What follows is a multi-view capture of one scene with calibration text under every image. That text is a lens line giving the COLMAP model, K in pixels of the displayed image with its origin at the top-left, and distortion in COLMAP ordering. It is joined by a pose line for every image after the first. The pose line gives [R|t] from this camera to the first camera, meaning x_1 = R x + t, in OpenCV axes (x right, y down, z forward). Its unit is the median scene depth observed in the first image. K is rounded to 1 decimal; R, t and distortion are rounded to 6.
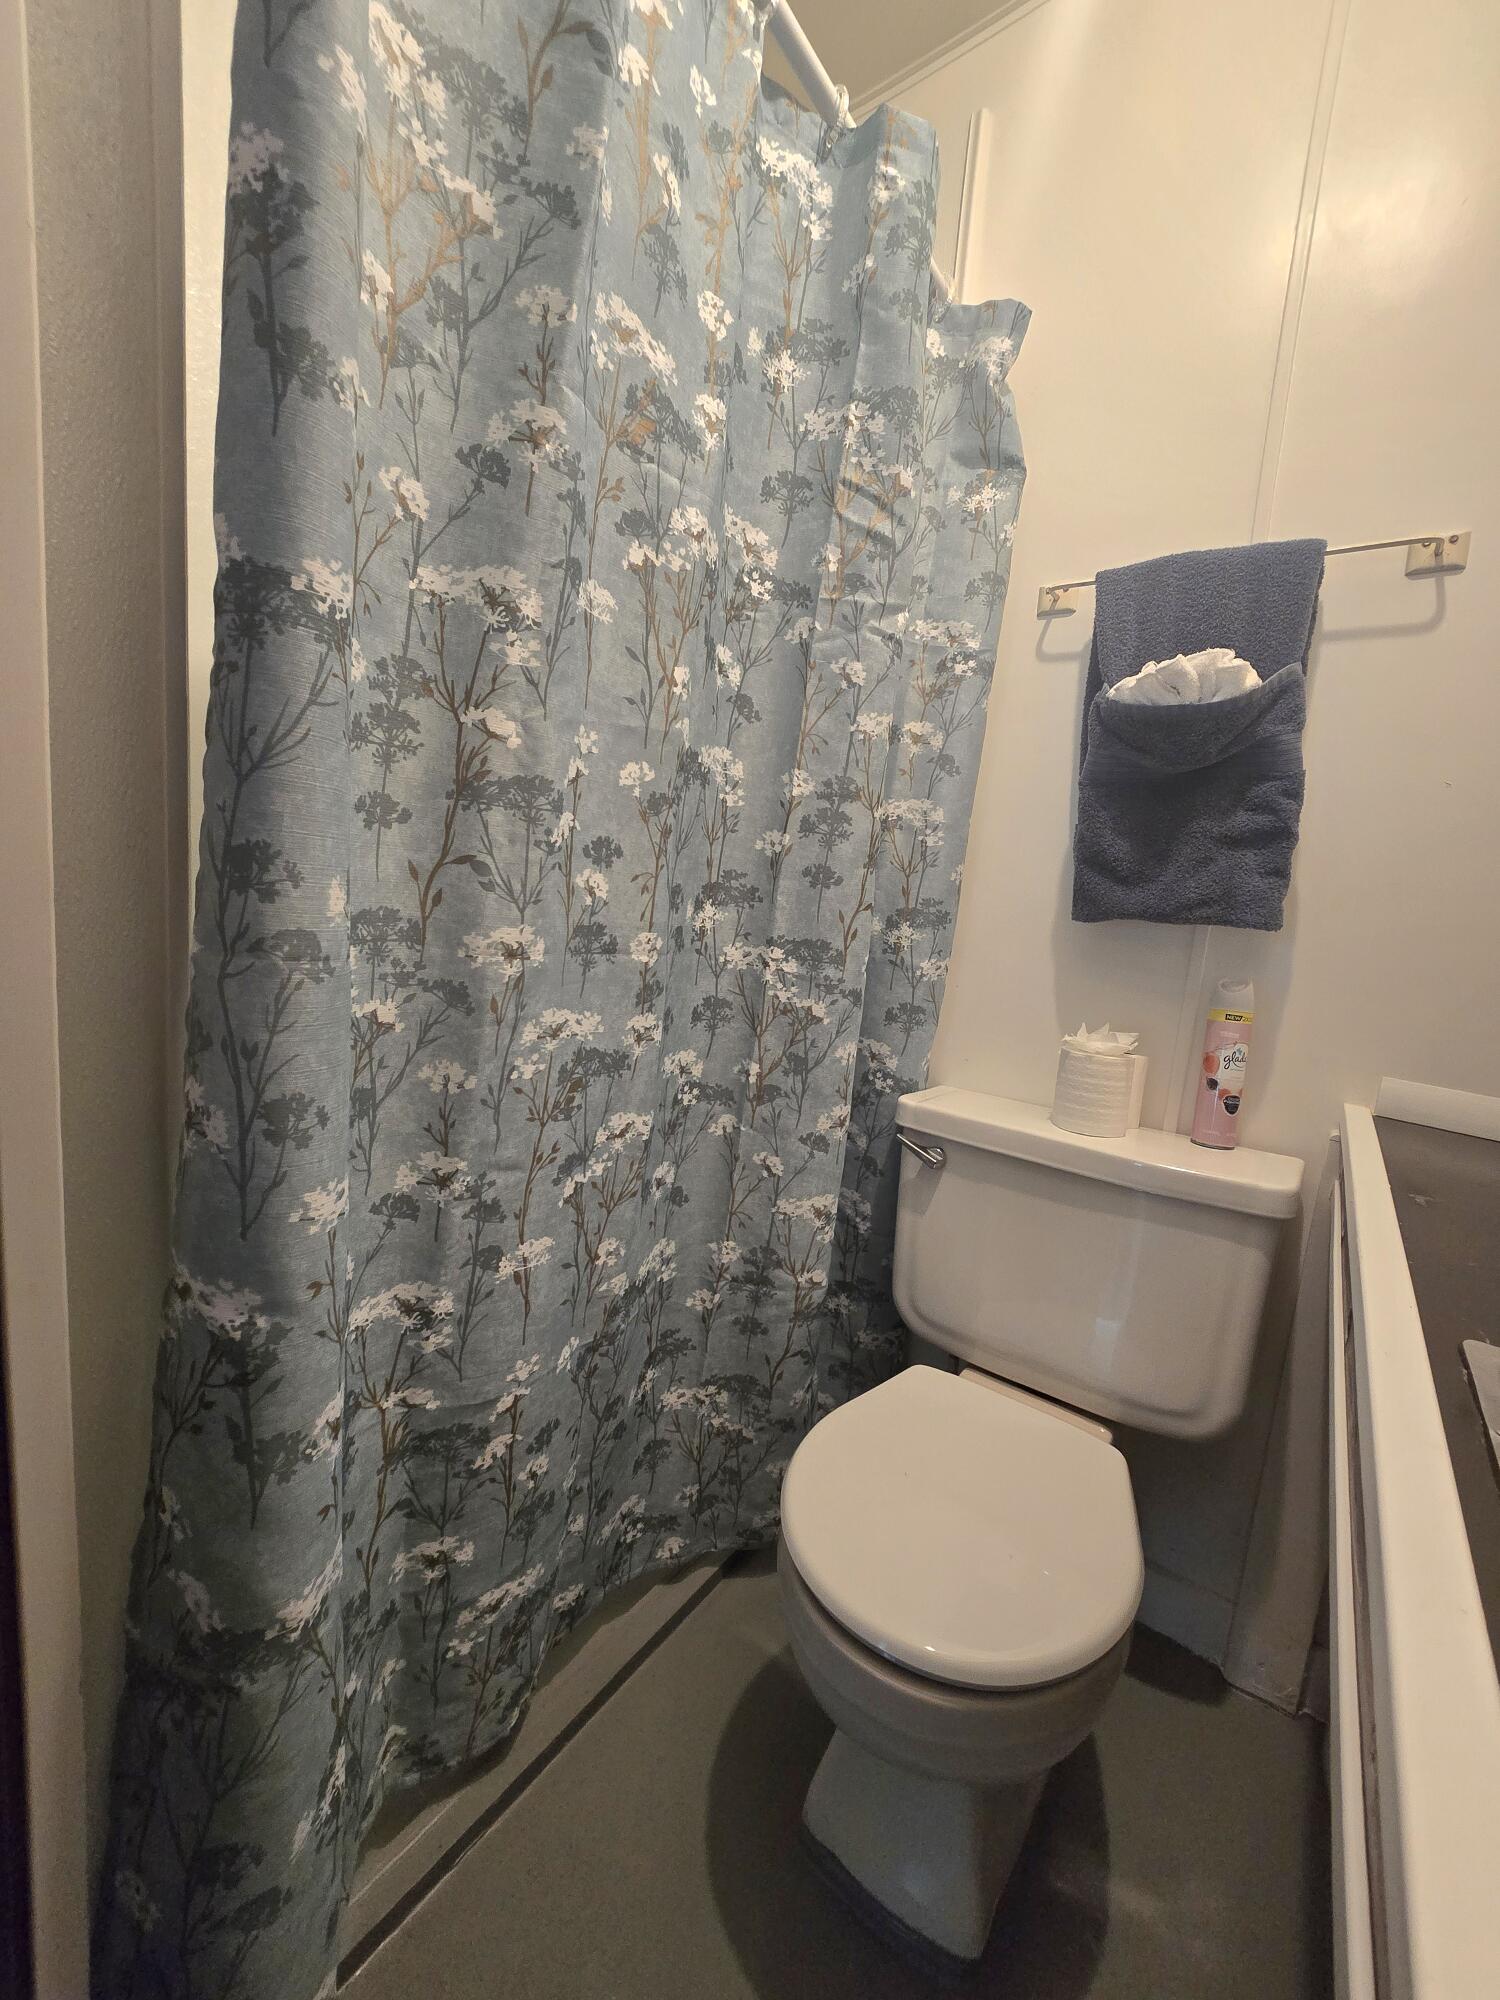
lens RADIAL K [[847.6, 0, 765.1], [0, 847.6, 990.1], [0, 0, 1]] dist [0.016793, 0.000210]
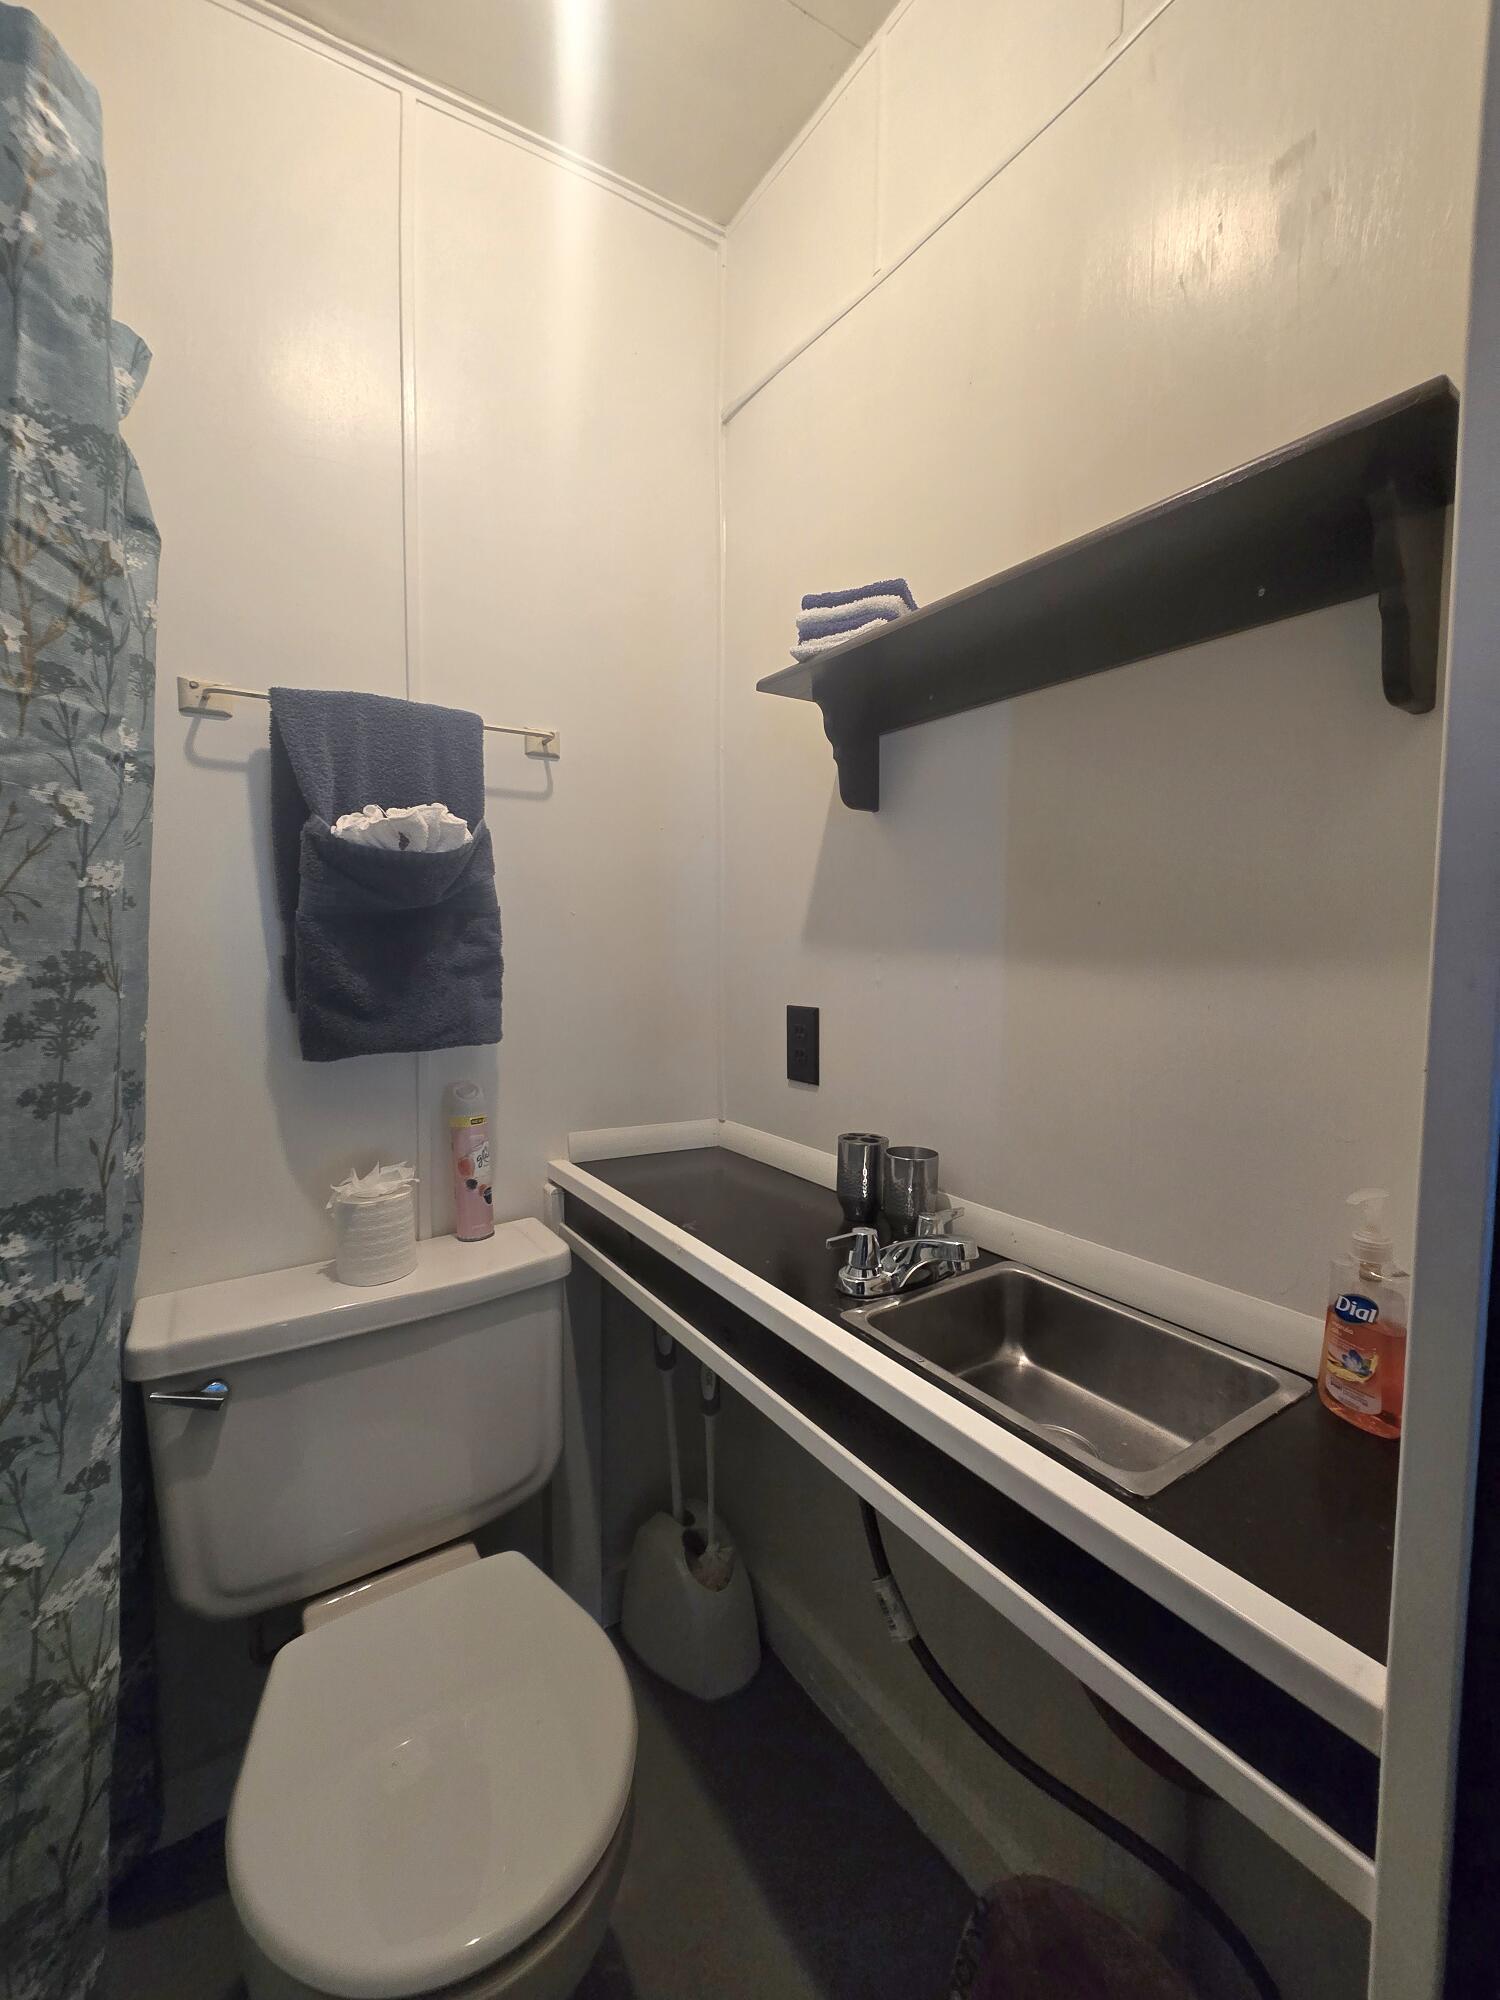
lens RADIAL K [[847.6, 0, 757.4], [0, 847.6, 996.0], [0, 0, 1]] dist [0.016793, 0.000210]
pose [[0.360093, -0.149758, 0.920818, -0.349314], [0.144222, 0.984102, 0.103652, -0.208237], [-0.921701, 0.095478, 0.375967, 0.236919]]
